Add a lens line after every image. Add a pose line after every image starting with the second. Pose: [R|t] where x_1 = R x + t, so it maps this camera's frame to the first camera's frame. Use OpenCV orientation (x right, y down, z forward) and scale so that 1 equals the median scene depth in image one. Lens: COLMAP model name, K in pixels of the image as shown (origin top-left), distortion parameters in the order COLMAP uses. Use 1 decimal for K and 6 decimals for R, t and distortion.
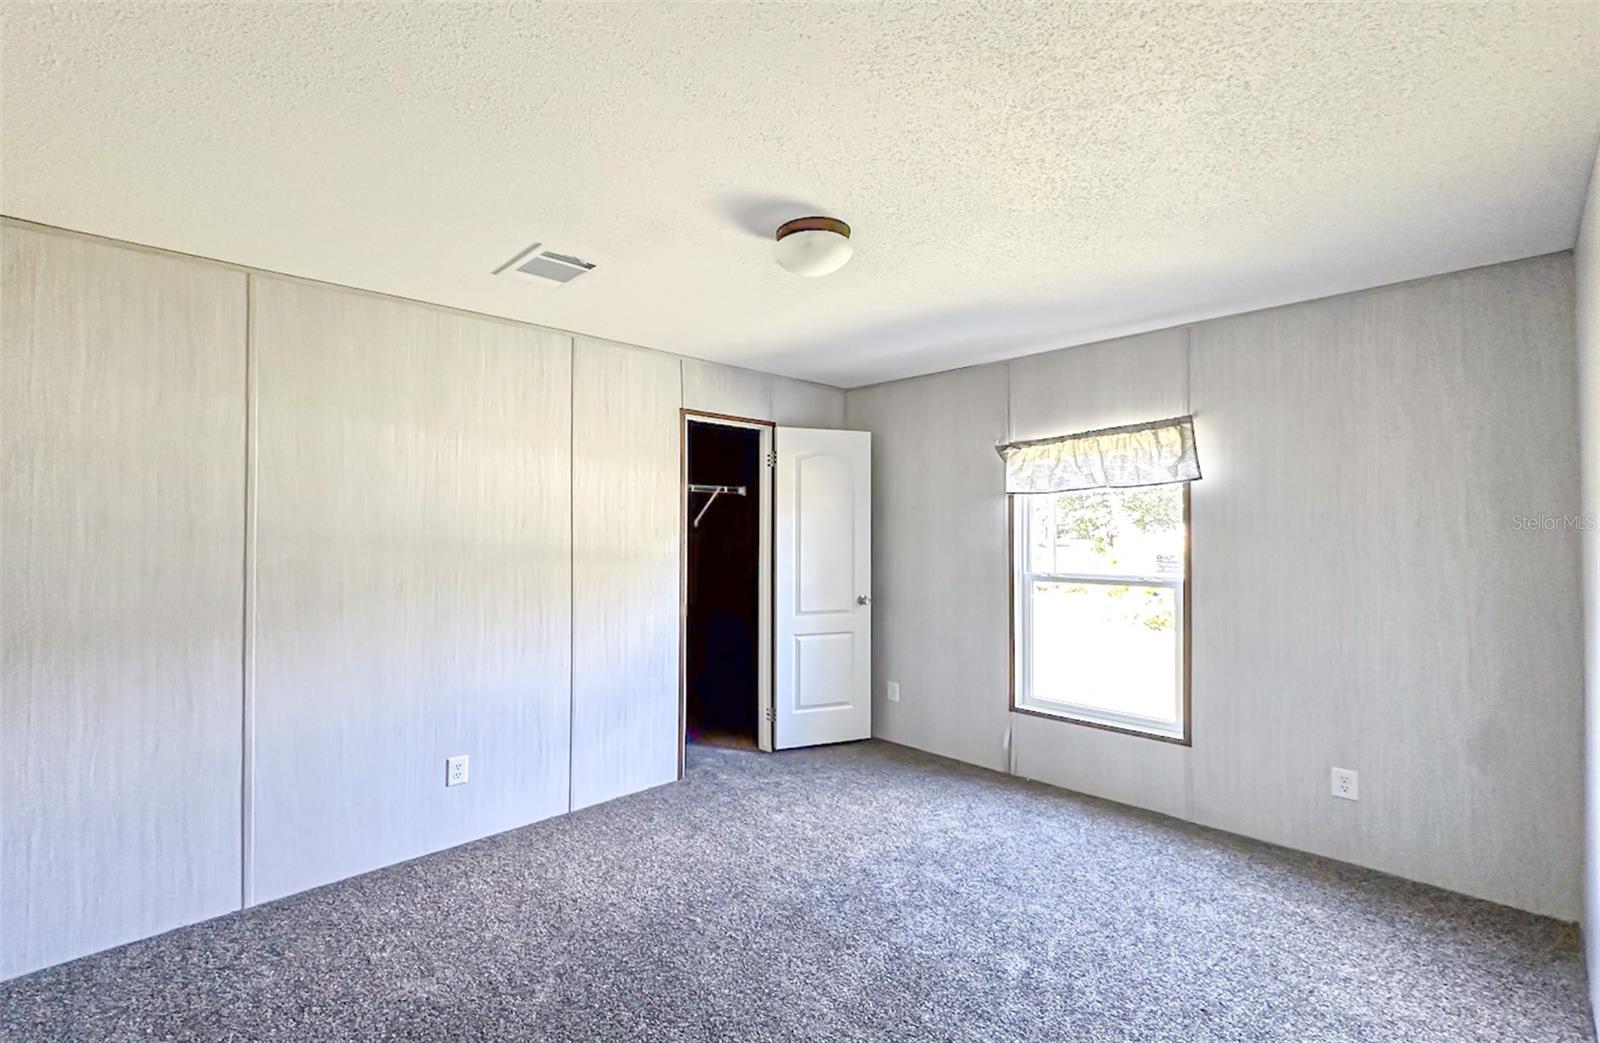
lens RADIAL K [[693.3, 0, 793.2], [0, 693.3, 522.8], [0, 0, 1]] dist [-0.000595, -0.000180]
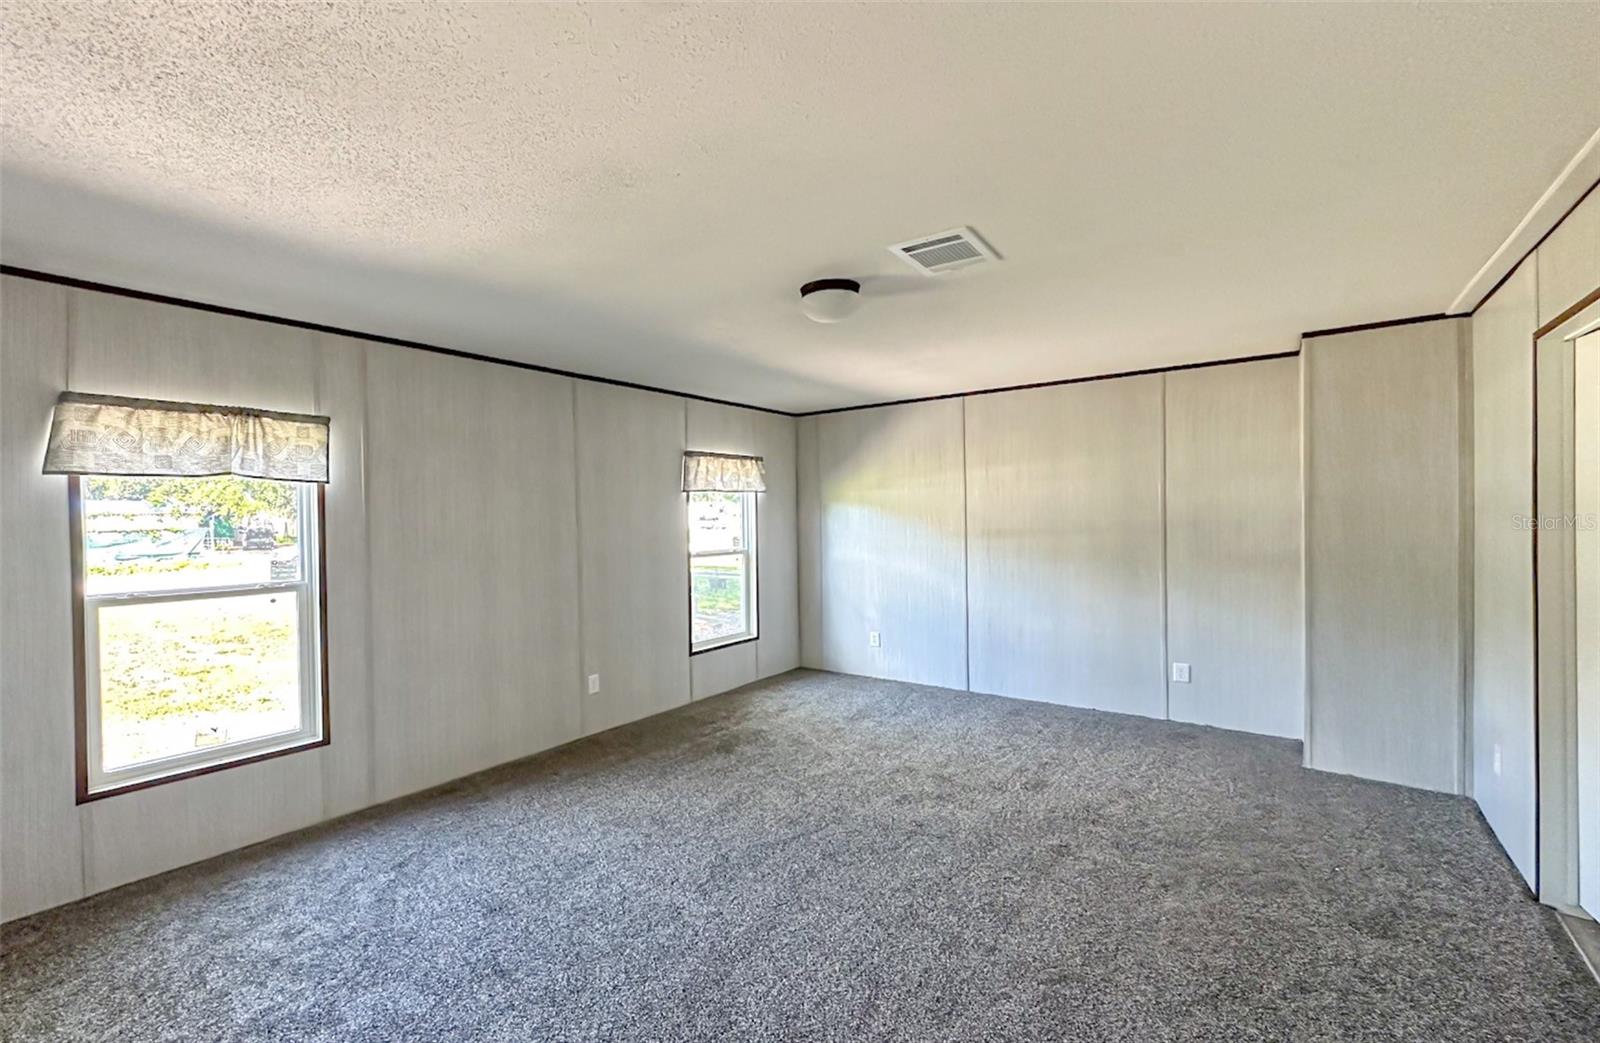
lens RADIAL K [[693.3, 0, 793.2], [0, 693.3, 522.8], [0, 0, 1]] dist [-0.000595, -0.000180]
pose [[-0.156656, -0.004970, 0.987641, -0.508286], [0.005580, 0.999967, 0.005917, 0.004148], [-0.987637, 0.006438, -0.156623, 0.498042]]
